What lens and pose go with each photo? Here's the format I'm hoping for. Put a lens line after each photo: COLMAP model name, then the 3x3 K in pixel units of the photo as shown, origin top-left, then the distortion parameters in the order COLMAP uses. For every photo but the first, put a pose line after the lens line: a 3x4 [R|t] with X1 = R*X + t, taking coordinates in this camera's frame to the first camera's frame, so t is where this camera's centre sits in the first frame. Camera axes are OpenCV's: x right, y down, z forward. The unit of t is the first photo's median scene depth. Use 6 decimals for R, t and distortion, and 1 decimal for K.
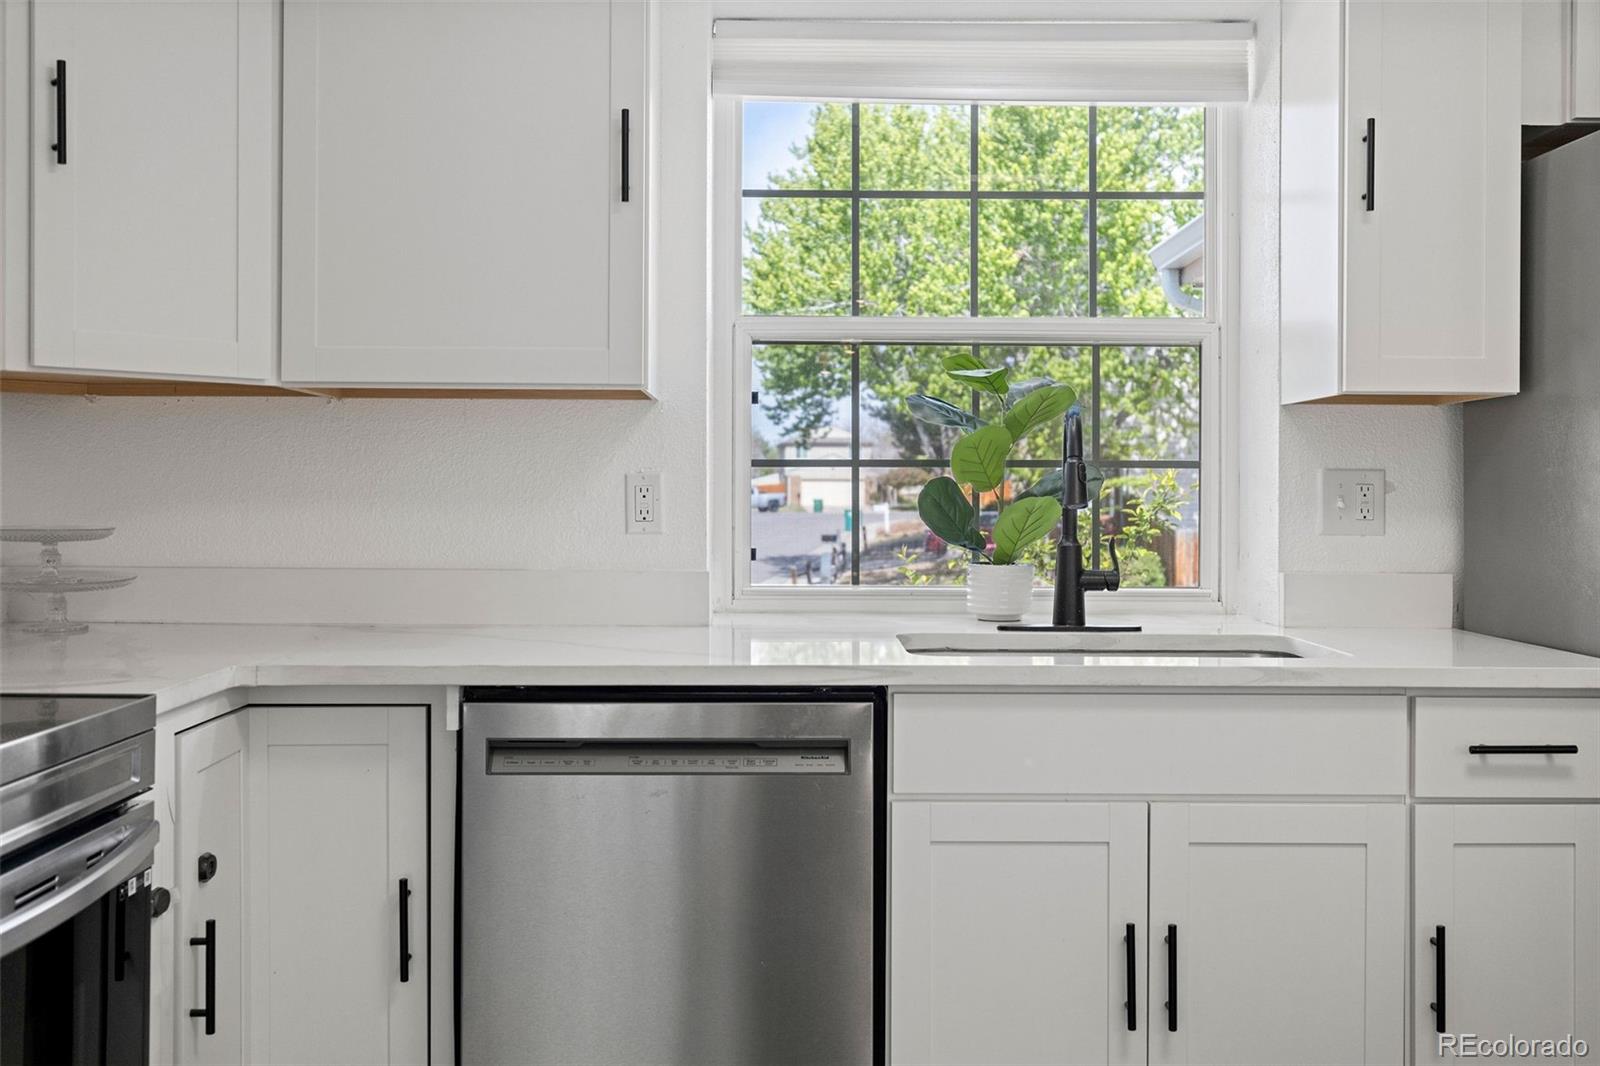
lens RADIAL K [[1534.5, 0, 803.4], [0, 1534.5, 495.9], [0, 0, 1]] dist [0.002726, -0.000204]
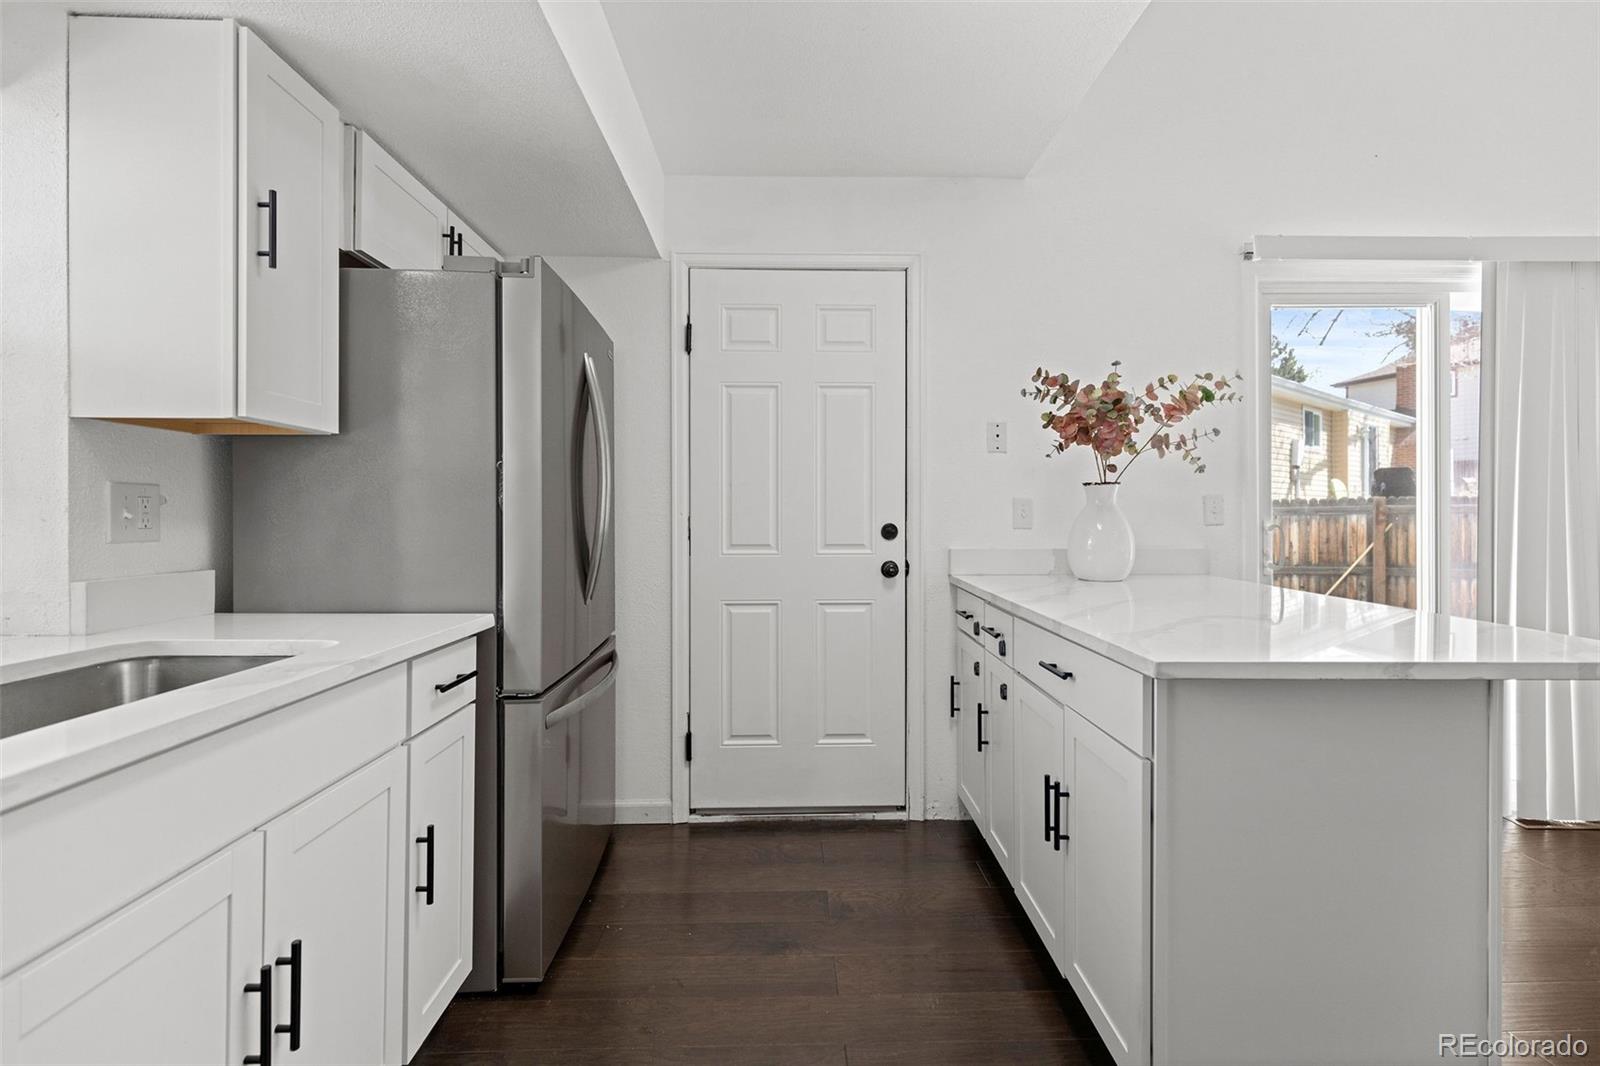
lens RADIAL K [[727.6, 0, 804.3], [0, 727.6, 515.8], [0, 0, 1]] dist [0.001097, -0.000082]
pose [[-0.006404, -0.005792, 0.999963, -0.196020], [-0.003475, 0.999977, 0.005770, 0.001868], [-0.999973, -0.003437, -0.006424, 0.582216]]
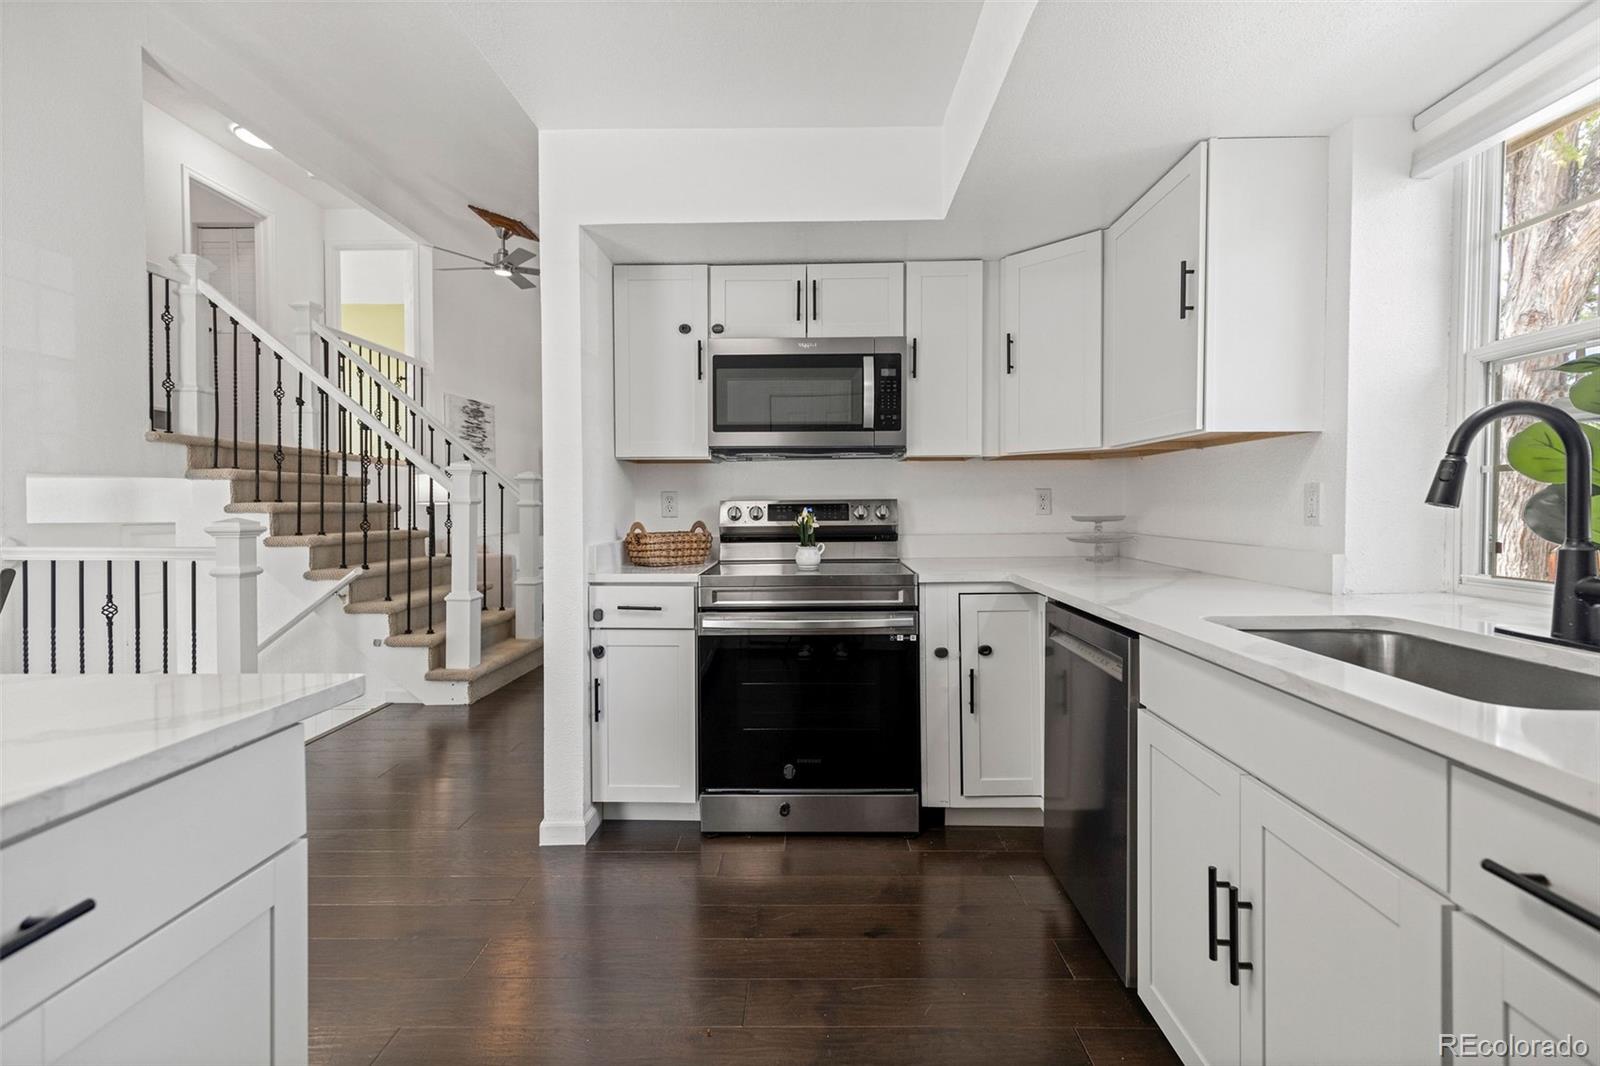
lens RADIAL K [[721.5, 0, 798.5], [0, 721.5, 525.1], [0, 0, 1]] dist [0.001817, -0.000160]
pose [[-0.045865, 0.024935, -0.998636, 0.654674], [0.007272, 0.999670, 0.024627, 0.004442], [0.998921, -0.006133, -0.046031, 0.610257]]
